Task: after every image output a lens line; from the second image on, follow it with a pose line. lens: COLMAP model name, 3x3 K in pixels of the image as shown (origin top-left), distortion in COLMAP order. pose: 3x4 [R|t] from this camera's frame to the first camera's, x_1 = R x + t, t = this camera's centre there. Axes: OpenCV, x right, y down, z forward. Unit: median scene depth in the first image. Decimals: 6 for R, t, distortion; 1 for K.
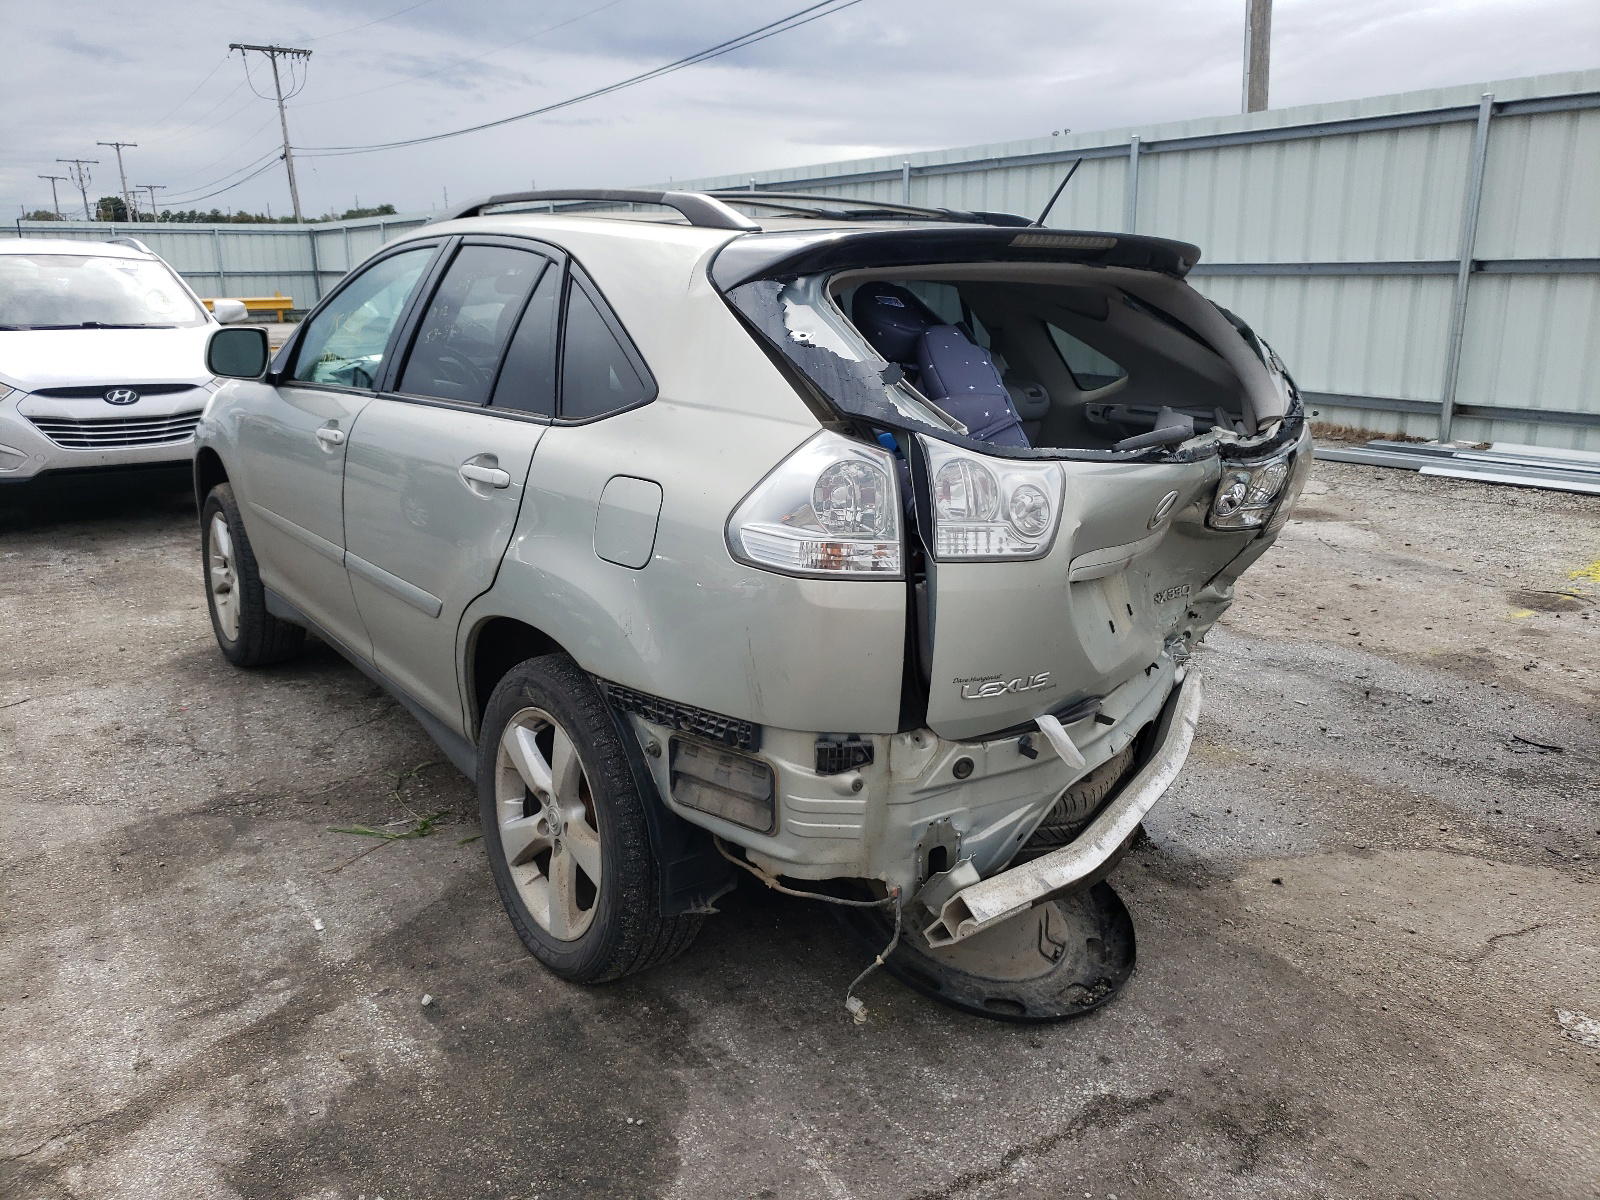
lens RADIAL K [[1248.1, 0, 793.8], [0, 1248.1, 599.0], [0, 0, 1]] dist [0.066859, -0.073856]
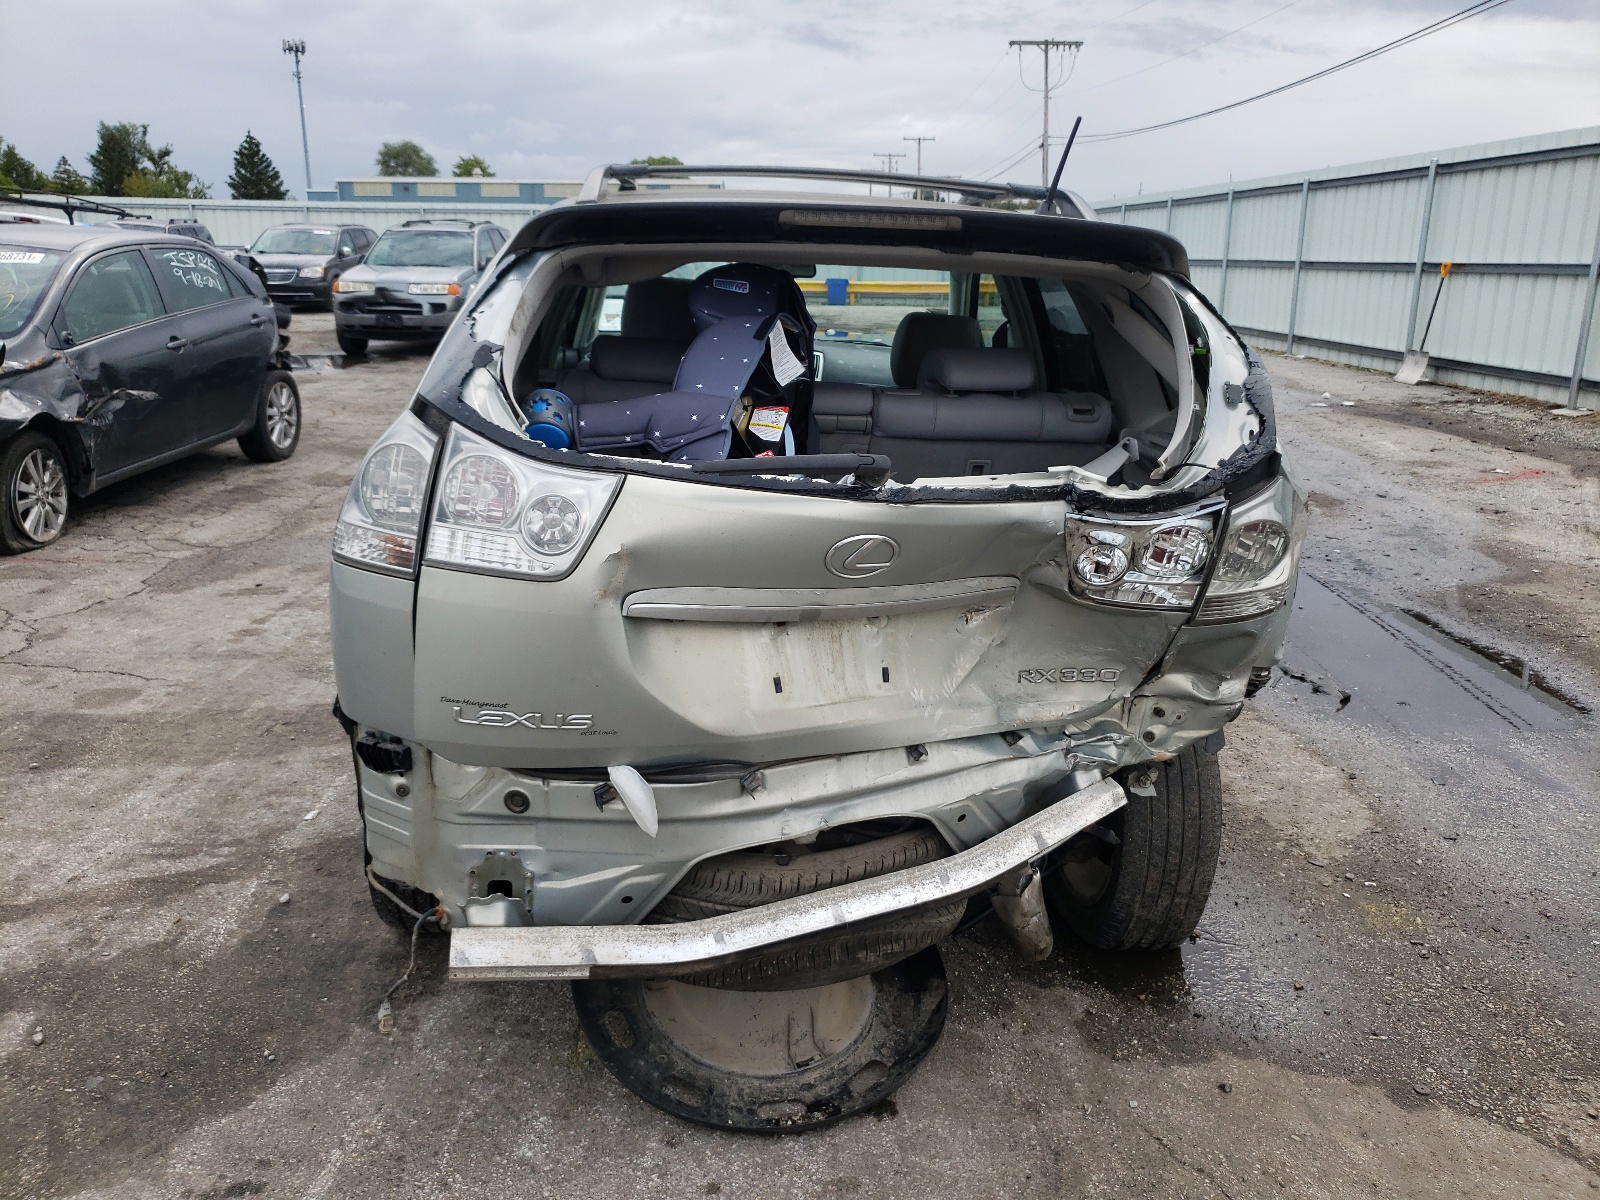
lens RADIAL K [[1248.1, 0, 793.8], [0, 1248.1, 599.0], [0, 0, 1]] dist [0.066859, -0.073856]
pose [[0.837353, 0.161713, -0.522197, 0.631238], [-0.156121, 0.986202, 0.055063, -0.075881], [0.523896, 0.035418, 0.851046, 0.274821]]
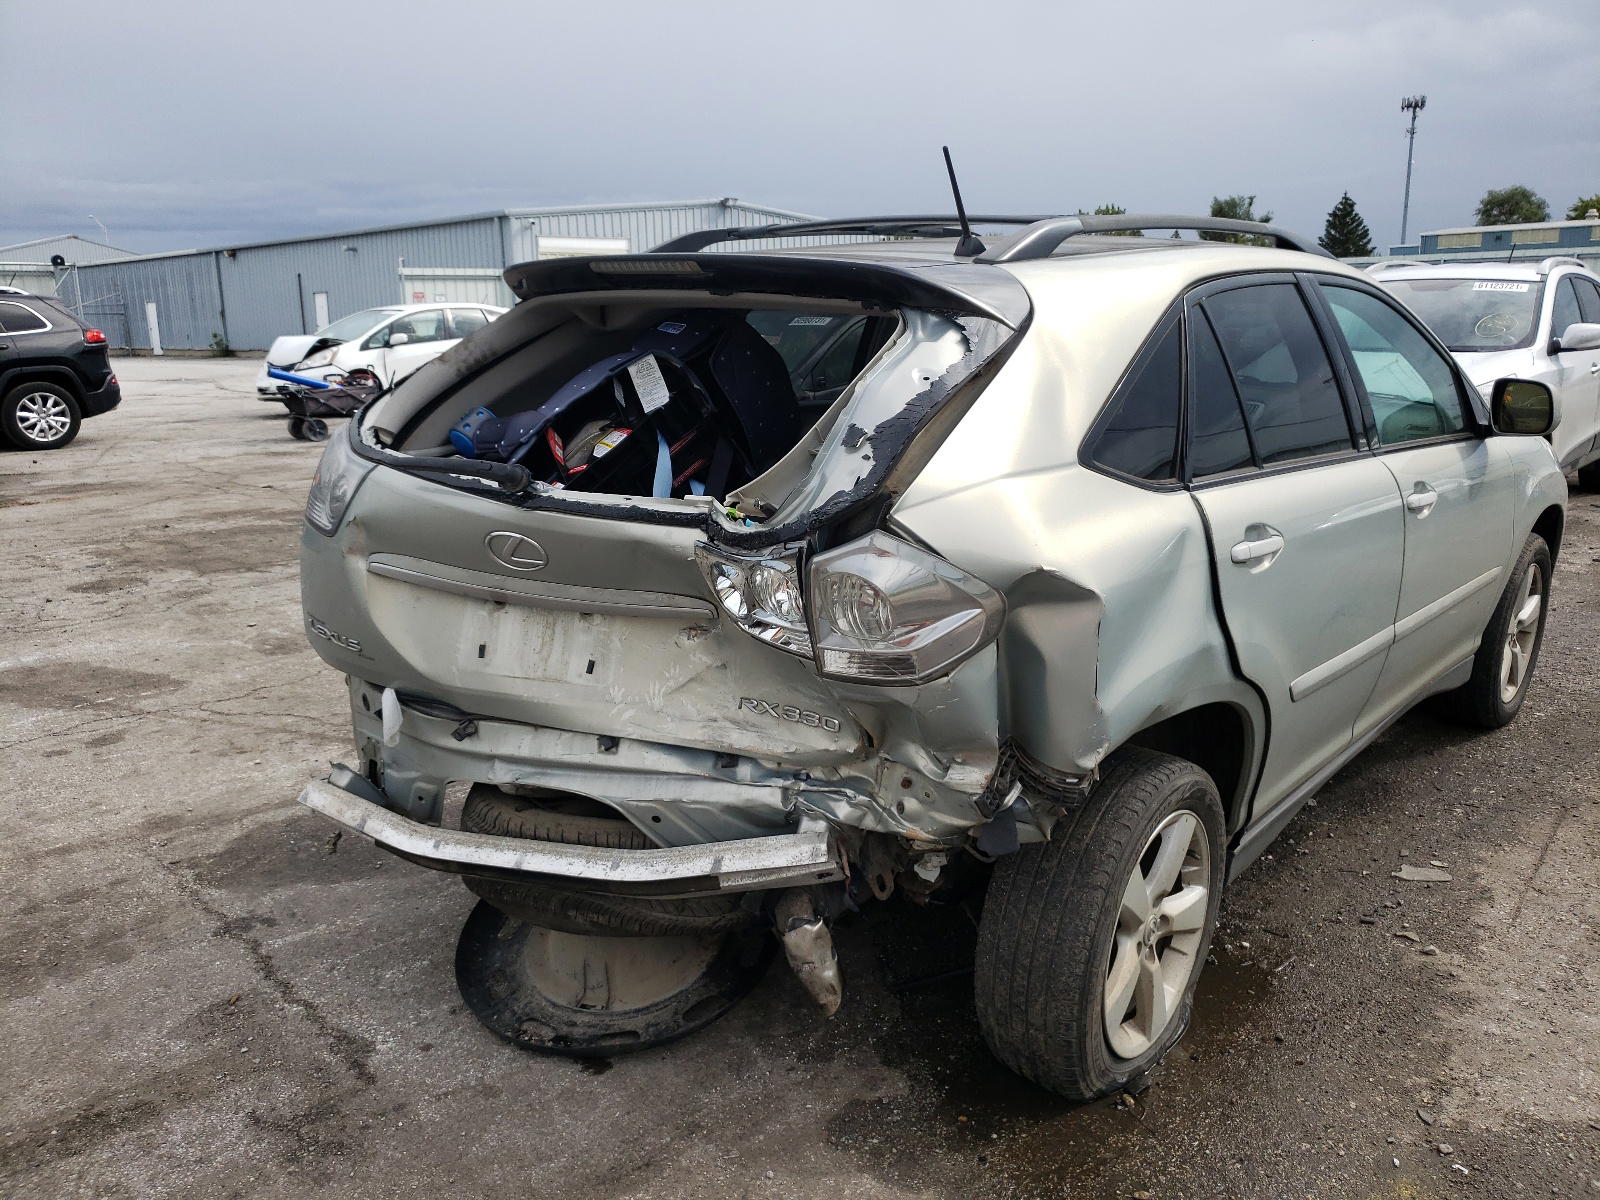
lens RADIAL K [[1248.1, 0, 793.8], [0, 1248.1, 599.0], [0, 0, 1]] dist [0.066859, -0.073856]
pose [[0.188898, 0.223016, -0.956337, 1.155484], [-0.237621, 0.955310, 0.175841, -0.235229], [0.952814, 0.194030, 0.233449, 0.915769]]
